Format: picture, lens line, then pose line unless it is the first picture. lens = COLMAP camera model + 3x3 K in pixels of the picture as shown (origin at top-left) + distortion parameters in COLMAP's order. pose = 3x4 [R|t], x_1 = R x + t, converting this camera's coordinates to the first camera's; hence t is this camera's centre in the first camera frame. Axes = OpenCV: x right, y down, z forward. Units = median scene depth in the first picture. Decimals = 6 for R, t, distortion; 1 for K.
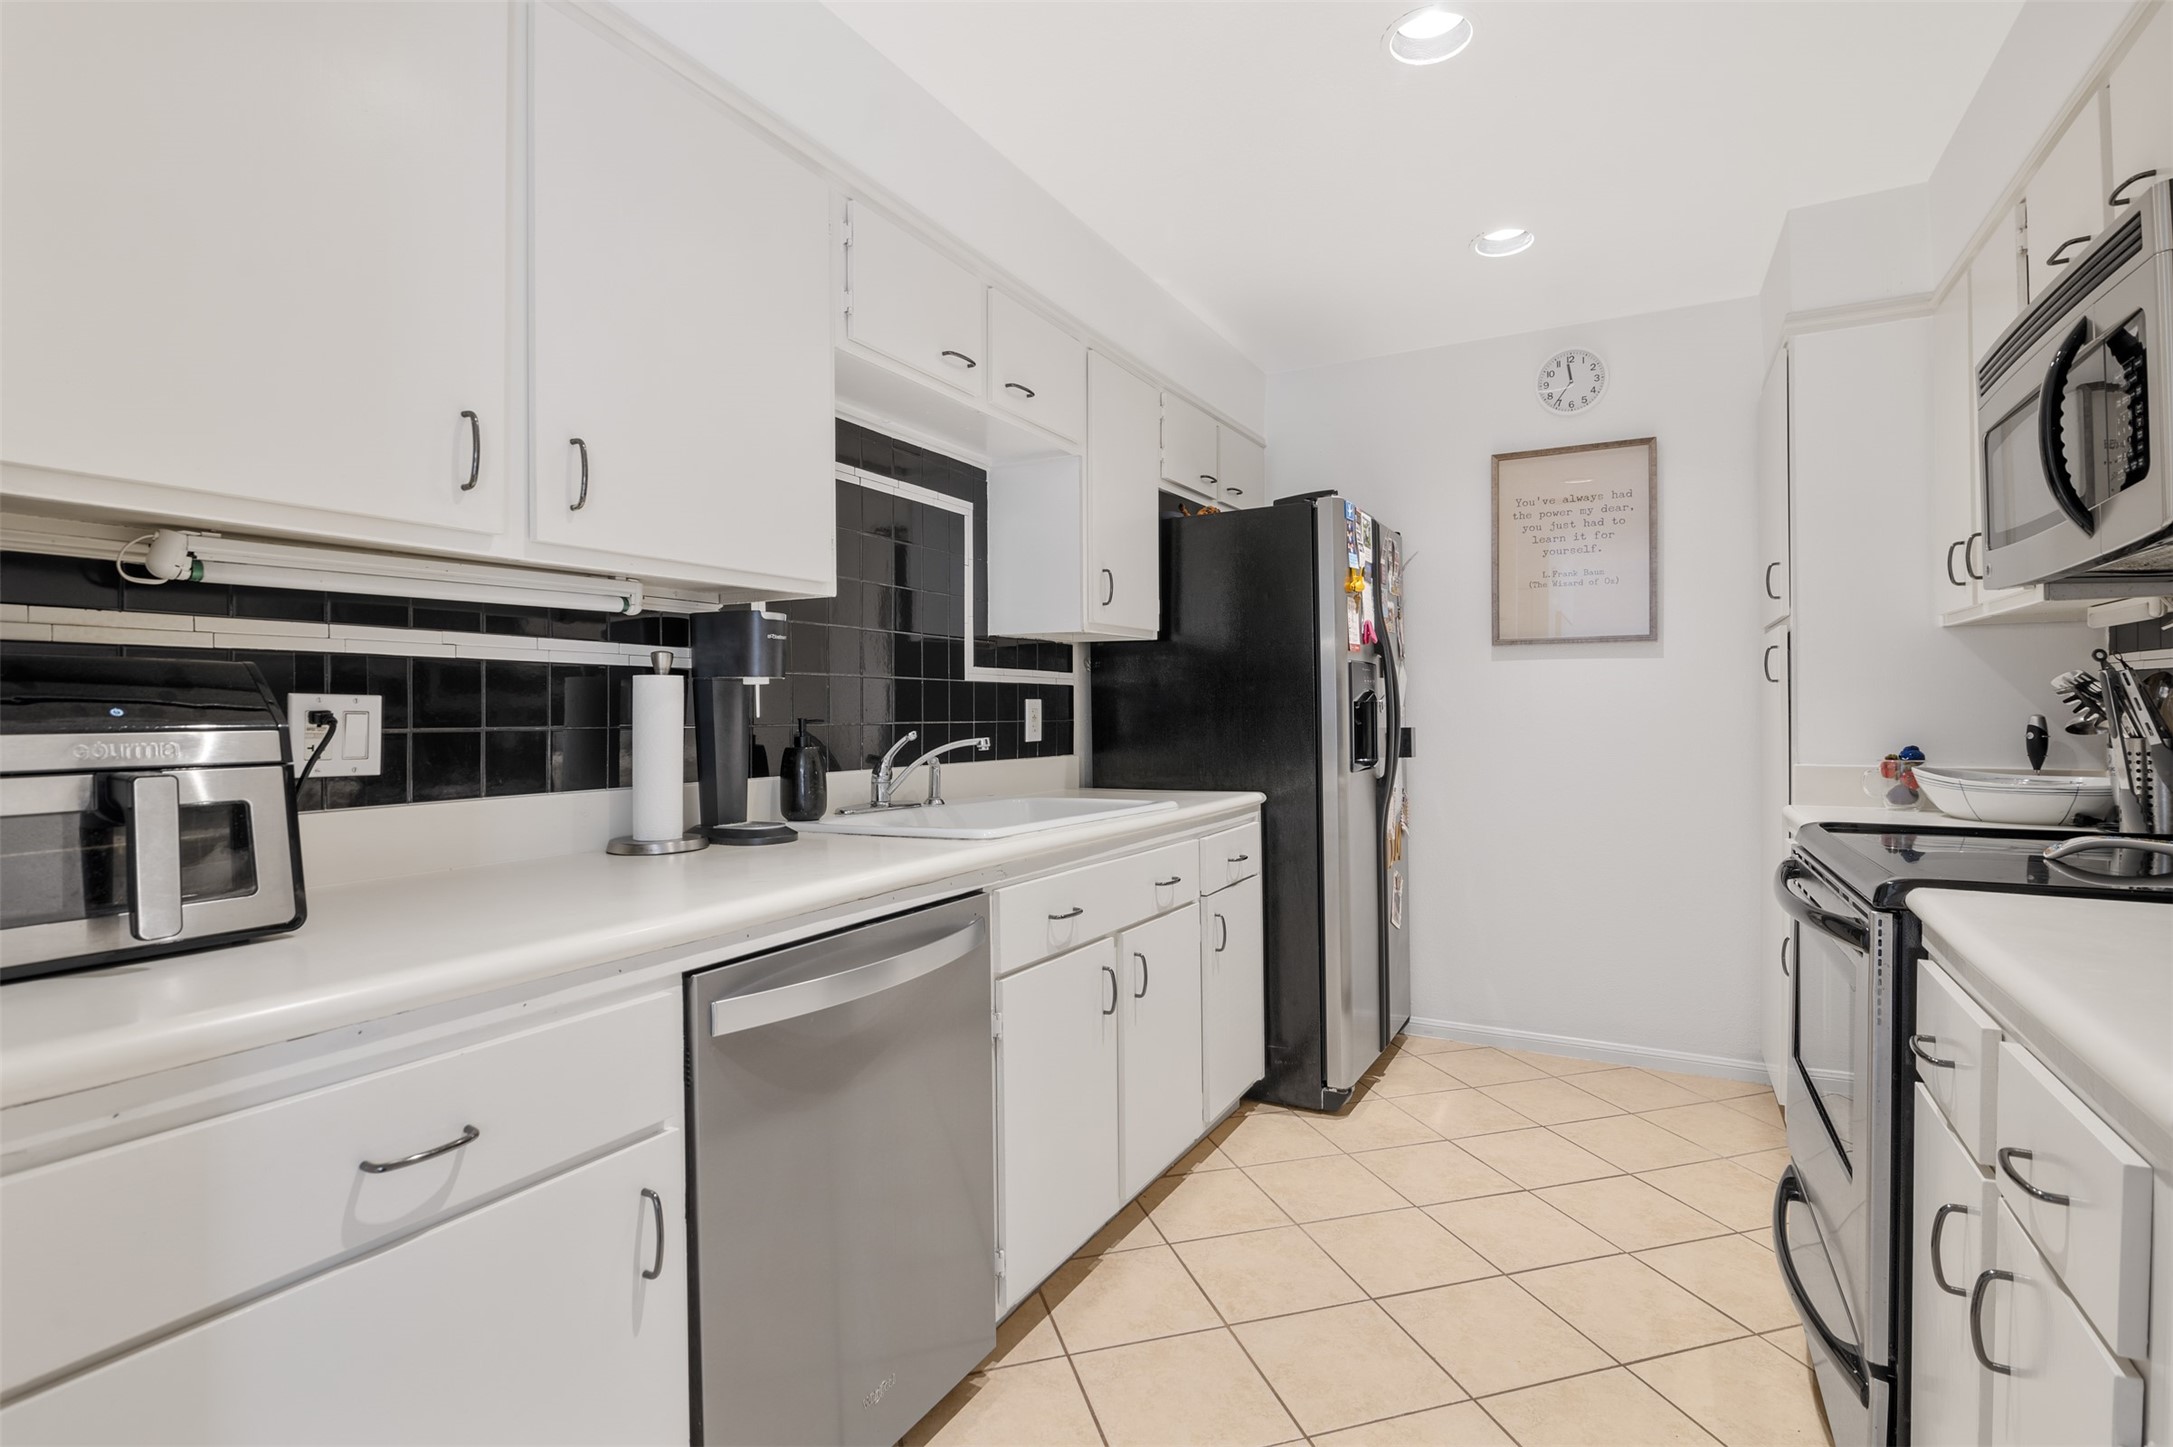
lens RADIAL K [[1029.4, 0, 1096.1], [0, 1029.4, 710.0], [0, 0, 1]] dist [-0.026610, 0.000052]
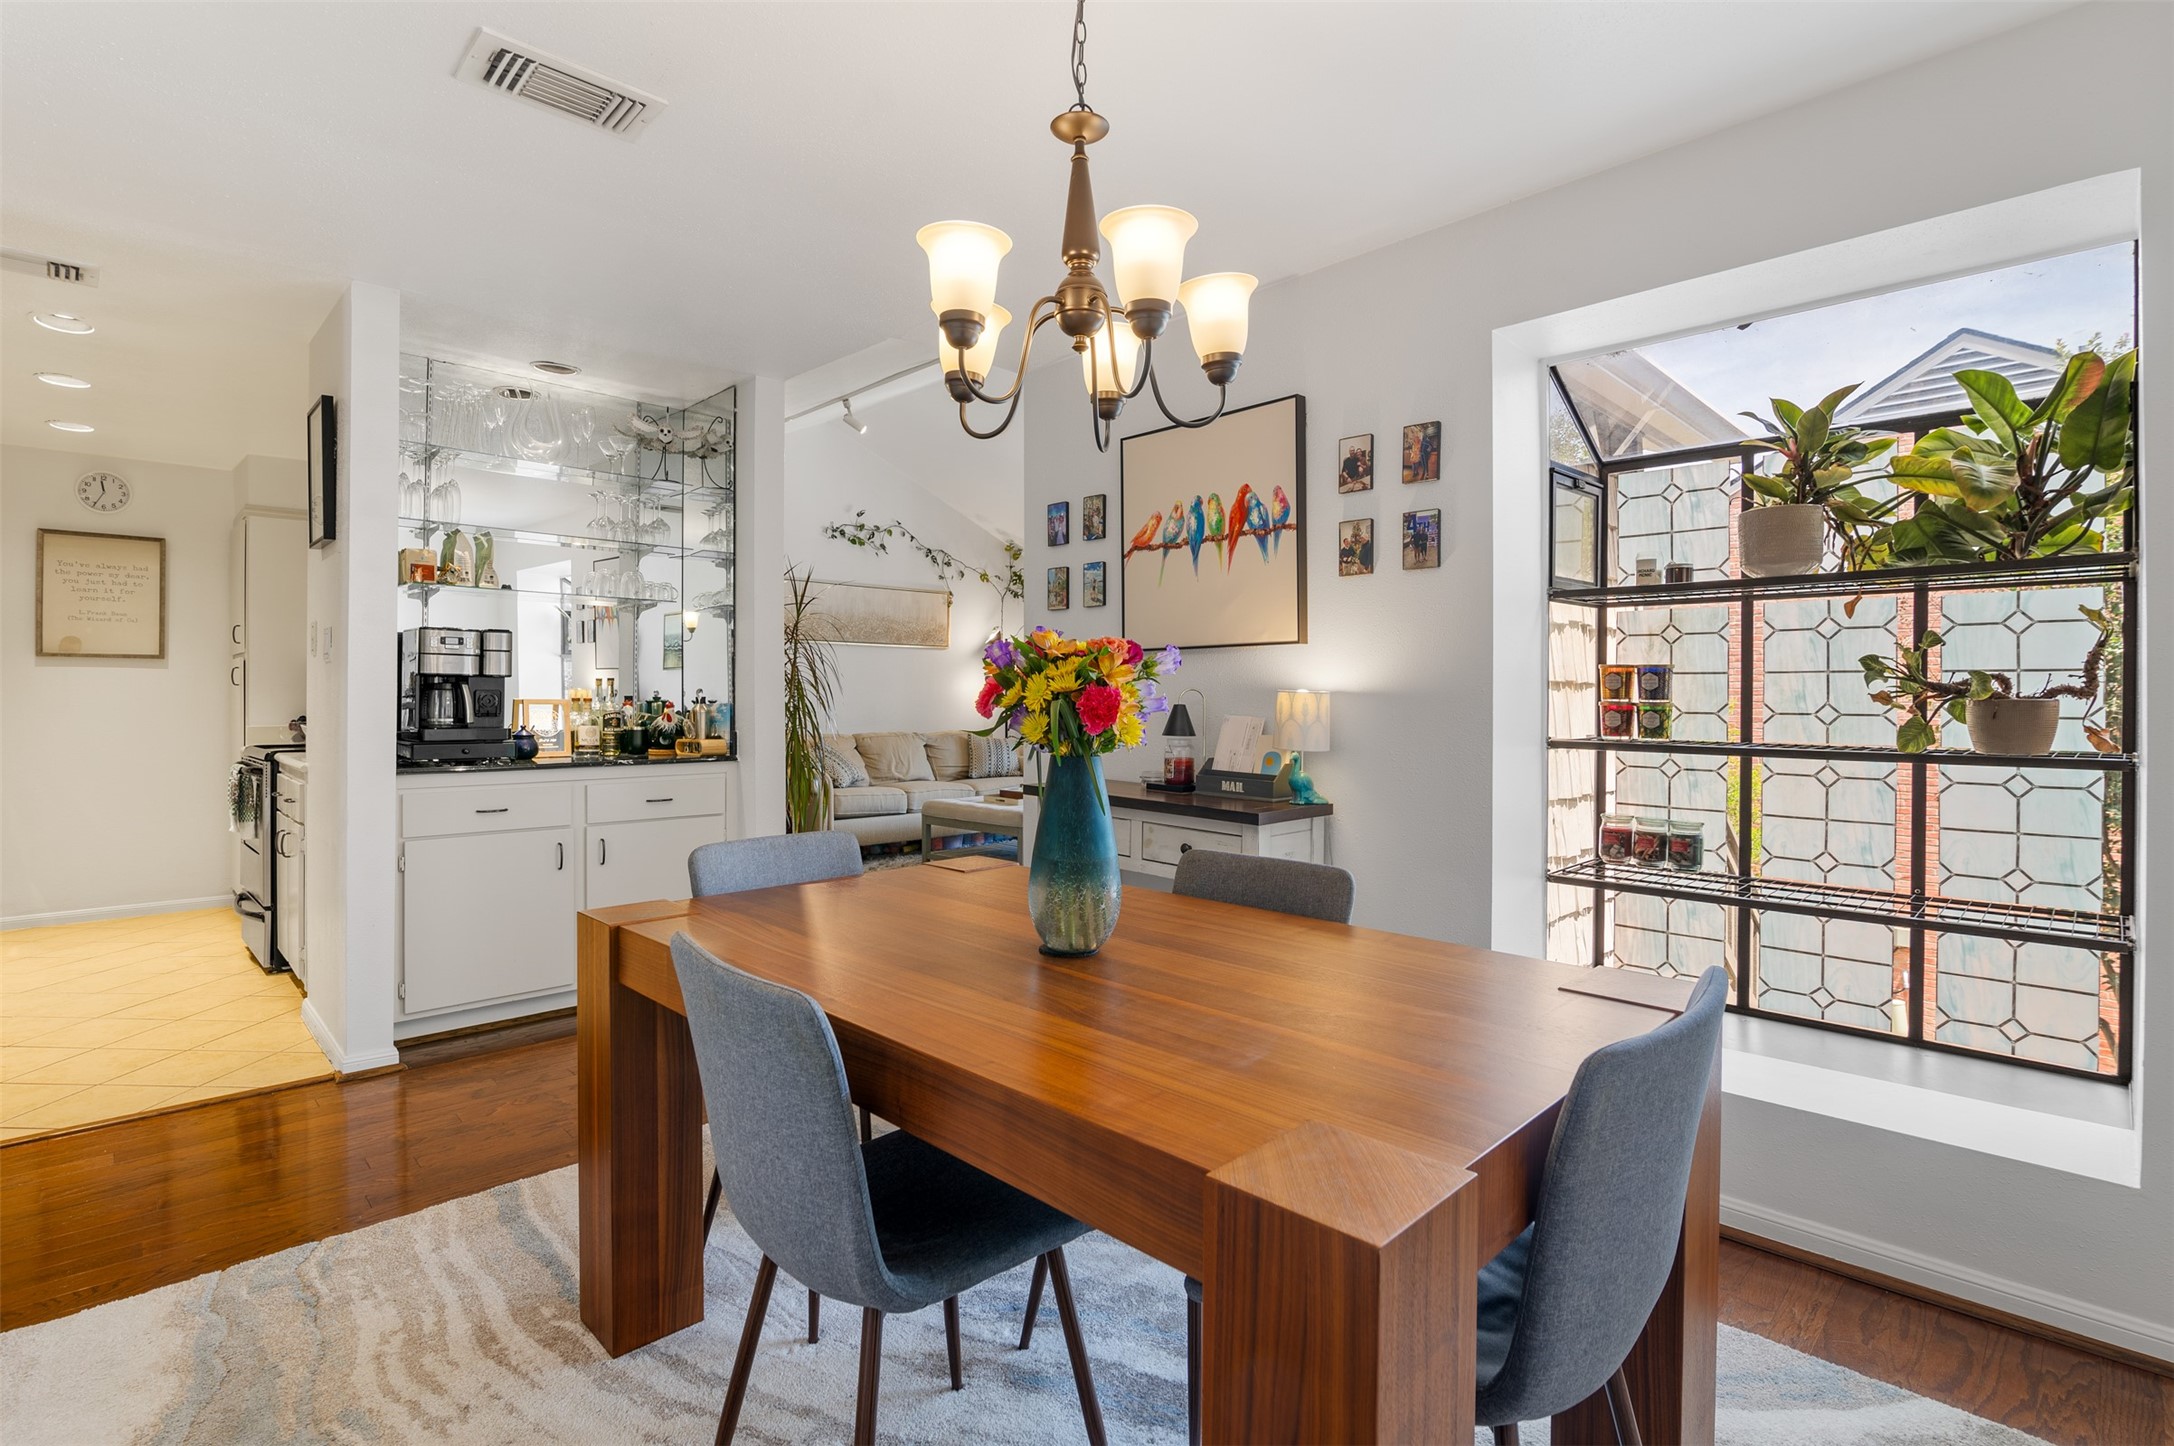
lens RADIAL K [[1029.9, 0, 1096.6], [0, 1029.9, 709.5], [0, 0, 1]] dist [-0.026610, 0.000052]
pose [[0.293360, -0.000501, 0.956002, -0.569814], [0.003337, 0.999994, -0.000501, 0.020712], [-0.955996, 0.003337, 0.293360, -0.928644]]
